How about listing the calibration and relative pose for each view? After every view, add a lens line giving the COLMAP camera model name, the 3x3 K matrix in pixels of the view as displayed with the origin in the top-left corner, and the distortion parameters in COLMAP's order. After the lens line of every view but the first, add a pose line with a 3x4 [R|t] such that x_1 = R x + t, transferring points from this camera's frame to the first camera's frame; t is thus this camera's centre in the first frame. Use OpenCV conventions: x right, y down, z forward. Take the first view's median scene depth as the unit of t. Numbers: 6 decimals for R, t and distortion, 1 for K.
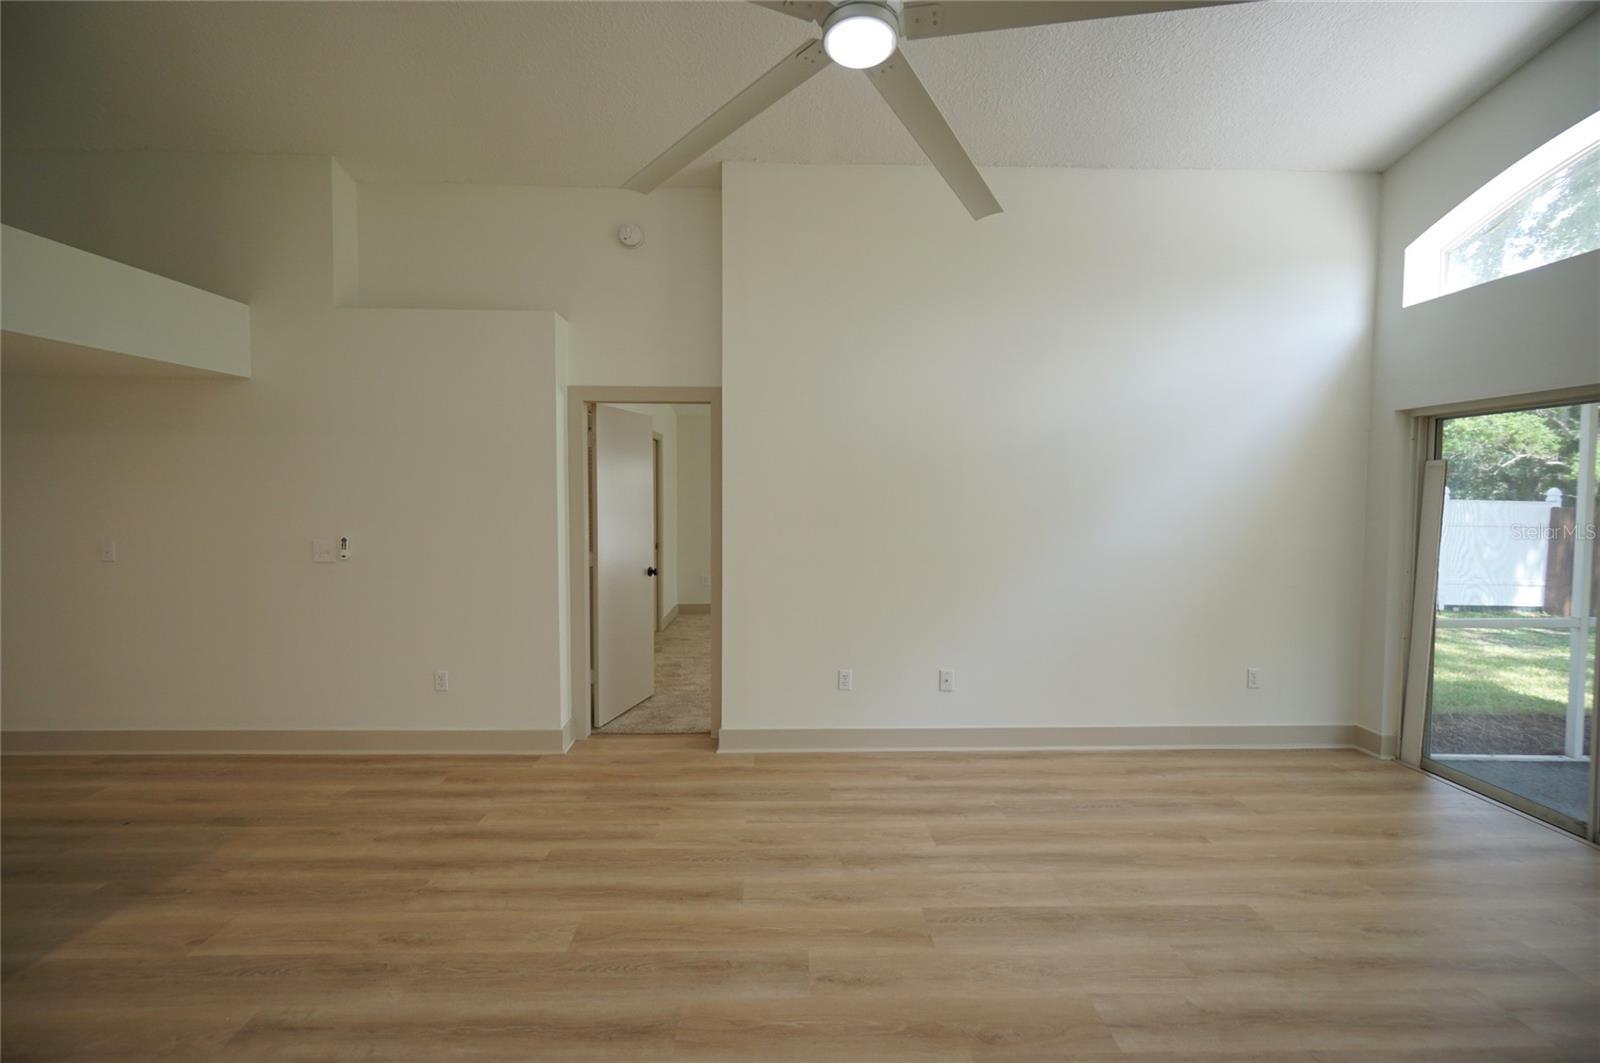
lens RADIAL K [[690.9, 0, 800.0], [0, 690.9, 531.5], [0, 0, 1]] dist [-0.002576, -0.000156]
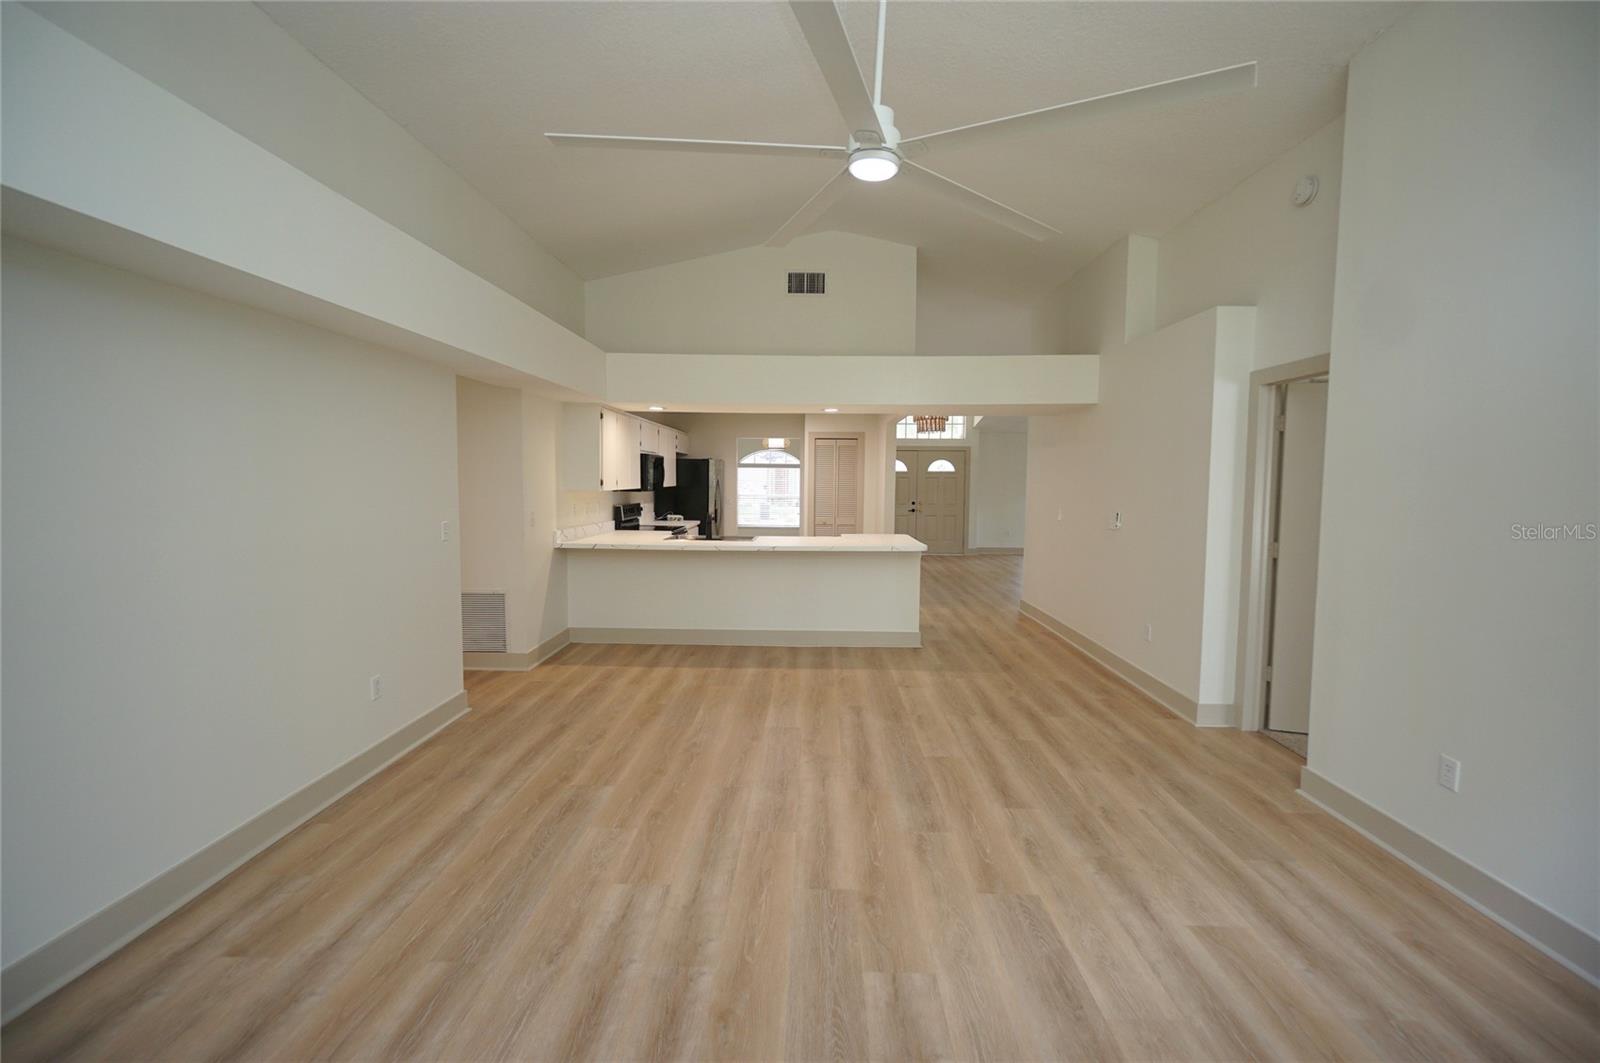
lens RADIAL K [[684.6, 0, 800.0], [0, 684.6, 531.5], [0, 0, 1]] dist [0.000090, 0.000235]
pose [[-0.051646, 0.070795, -0.996153, 0.915746], [-0.065088, 0.995125, 0.074096, -0.016960], [0.996542, 0.068664, -0.046786, 0.543587]]
